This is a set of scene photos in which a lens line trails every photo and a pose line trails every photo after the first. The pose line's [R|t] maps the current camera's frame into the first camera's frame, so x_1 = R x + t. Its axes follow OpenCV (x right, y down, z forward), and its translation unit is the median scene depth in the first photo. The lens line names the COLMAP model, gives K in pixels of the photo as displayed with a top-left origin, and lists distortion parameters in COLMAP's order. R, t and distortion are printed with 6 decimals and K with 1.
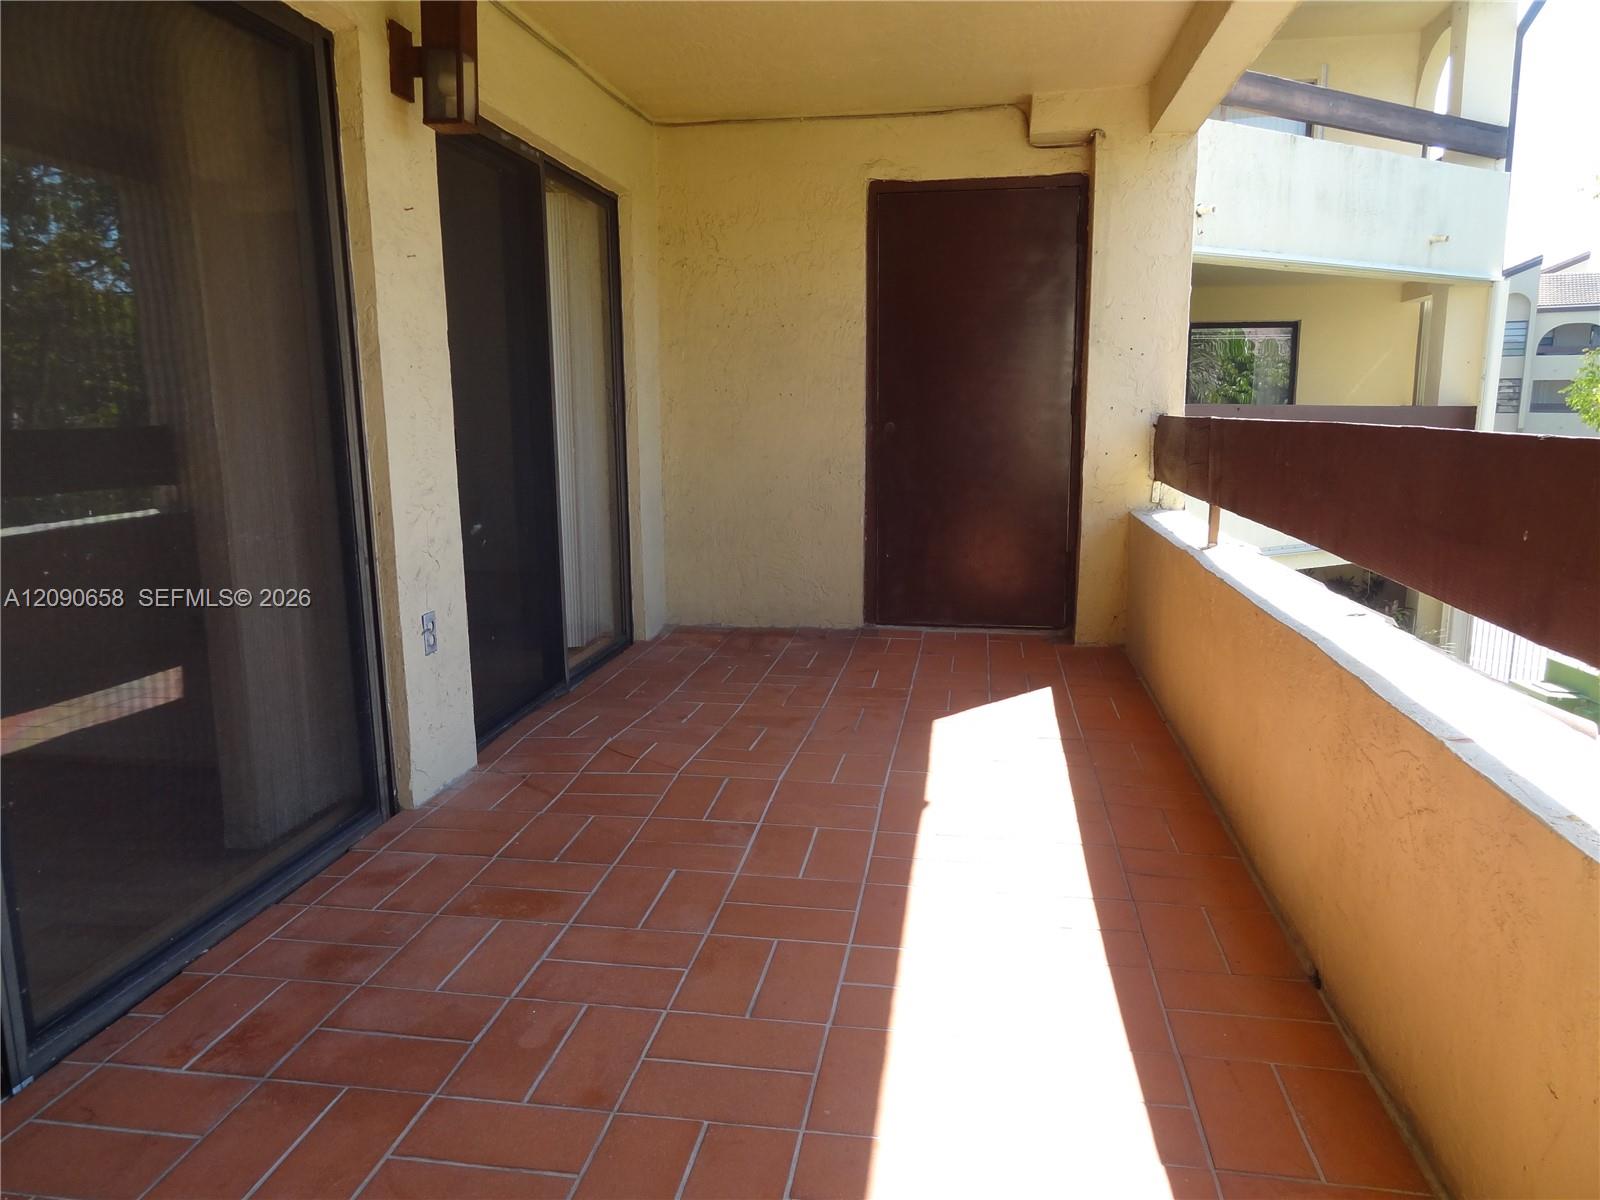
lens RADIAL K [[1117.4, 0, 791.9], [0, 1117.4, 601.6], [0, 0, 1]] dist [-0.009380, 0.002264]
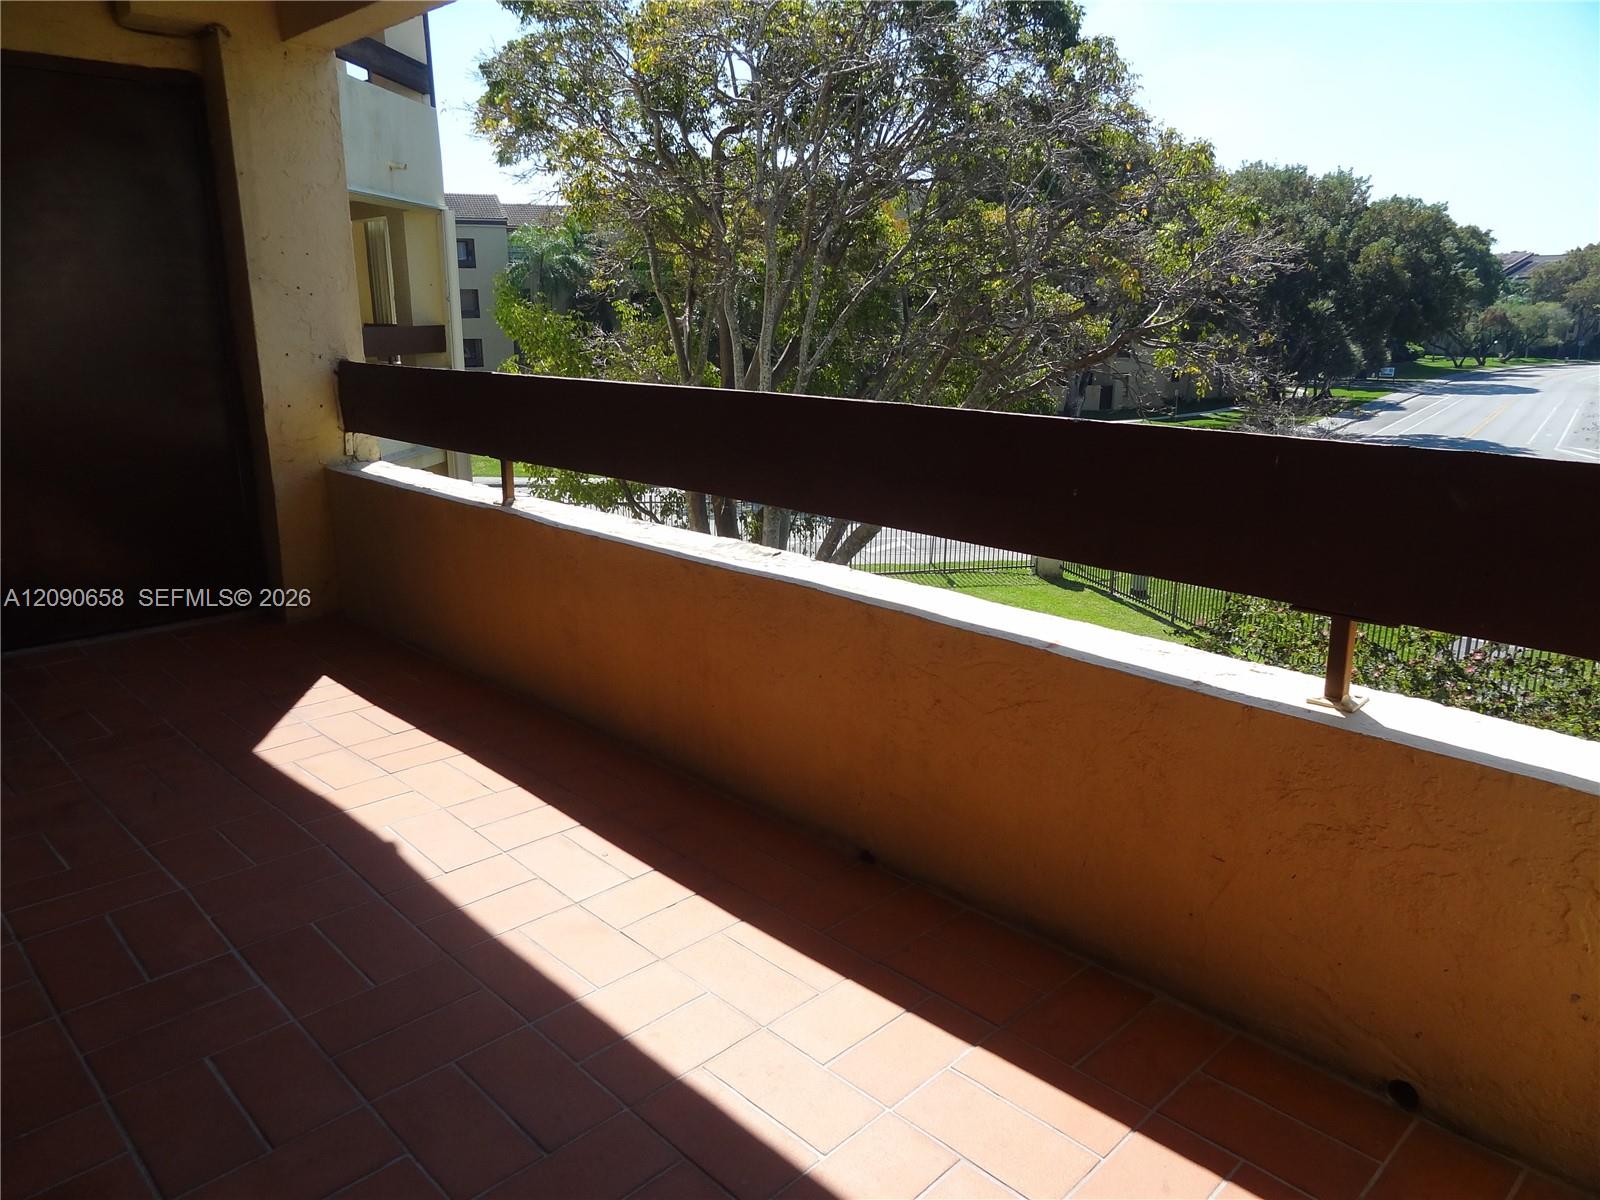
lens RADIAL K [[1117.4, 0, 794.1], [0, 1117.4, 608.3], [0, 0, 1]] dist [-0.009380, 0.002264]
pose [[0.595469, -0.204775, 0.776842, -0.214417], [0.136497, 0.978698, 0.153355, -0.058107], [-0.791698, 0.014718, 0.610736, 0.141481]]
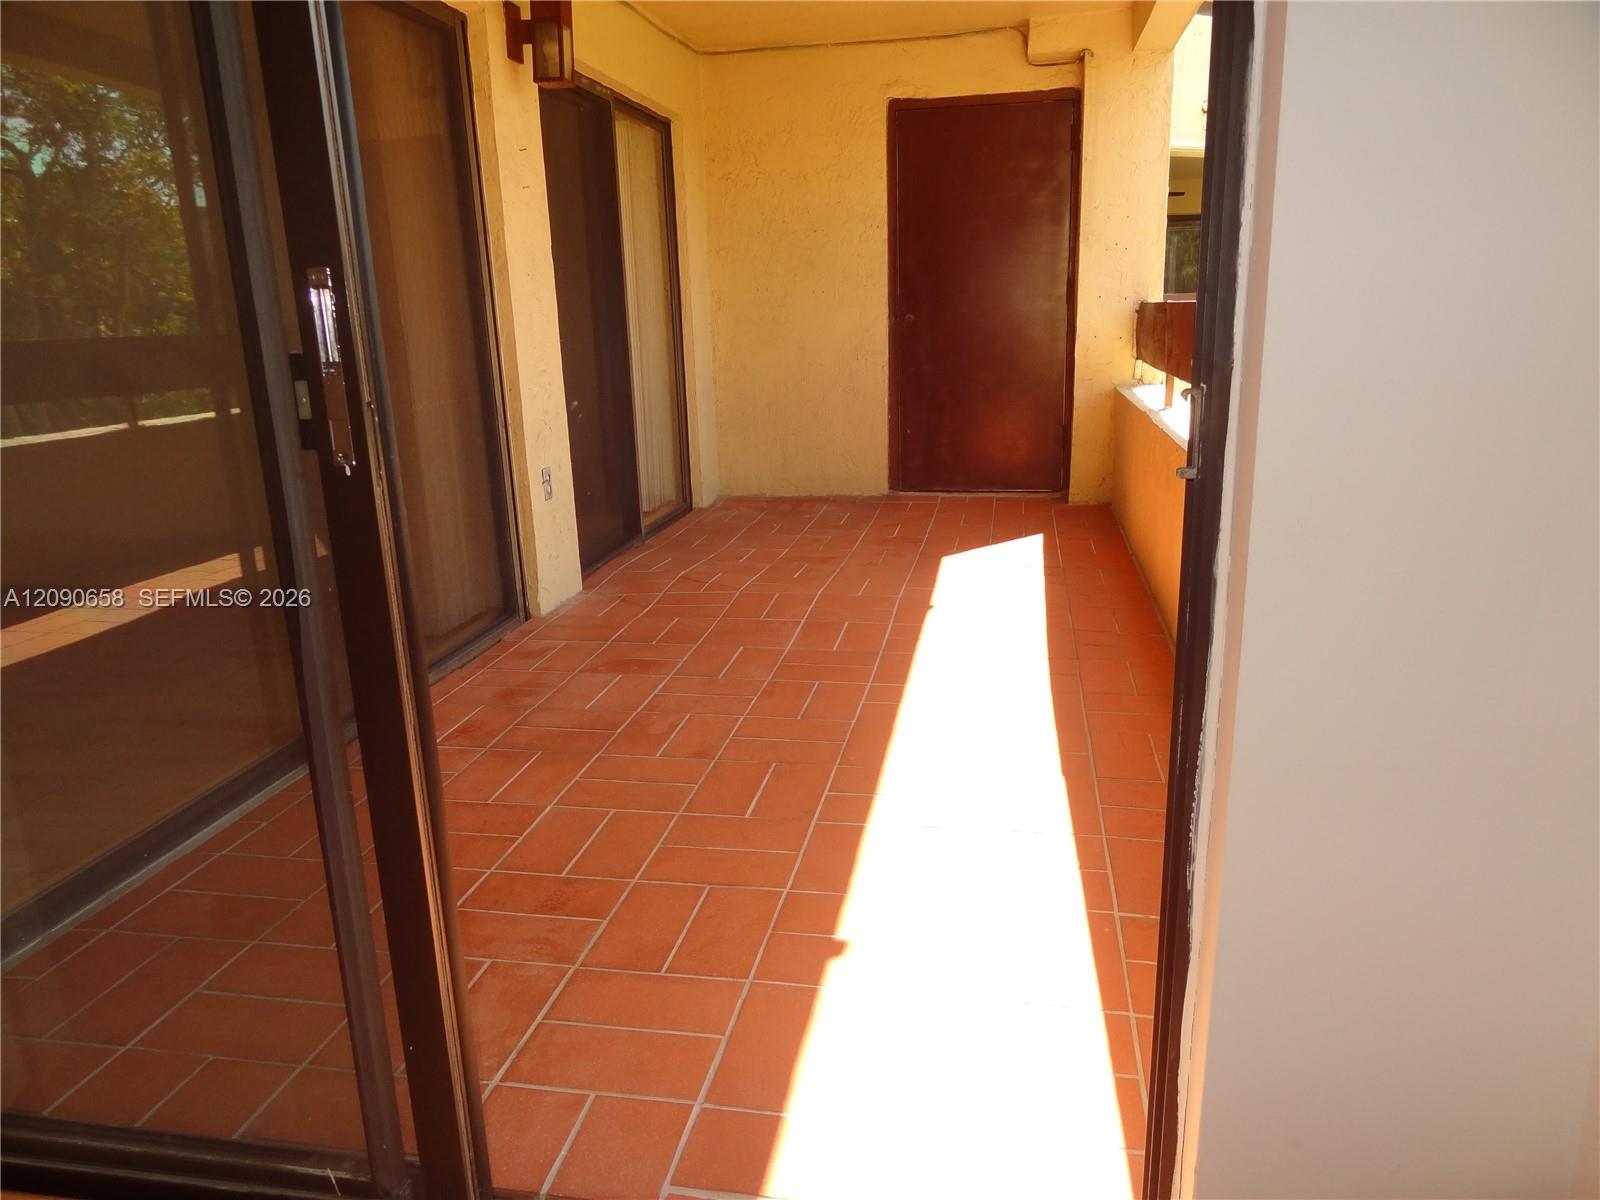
lens RADIAL K [[1117.4, 0, 803.5], [0, 1117.4, 602.4], [0, 0, 1]] dist [-0.009380, 0.002264]
pose [[0.999582, -0.015703, -0.024293, 0.001960], [0.017739, 0.996138, 0.085987, 0.039193], [0.022849, -0.086381, 0.996000, -0.196993]]
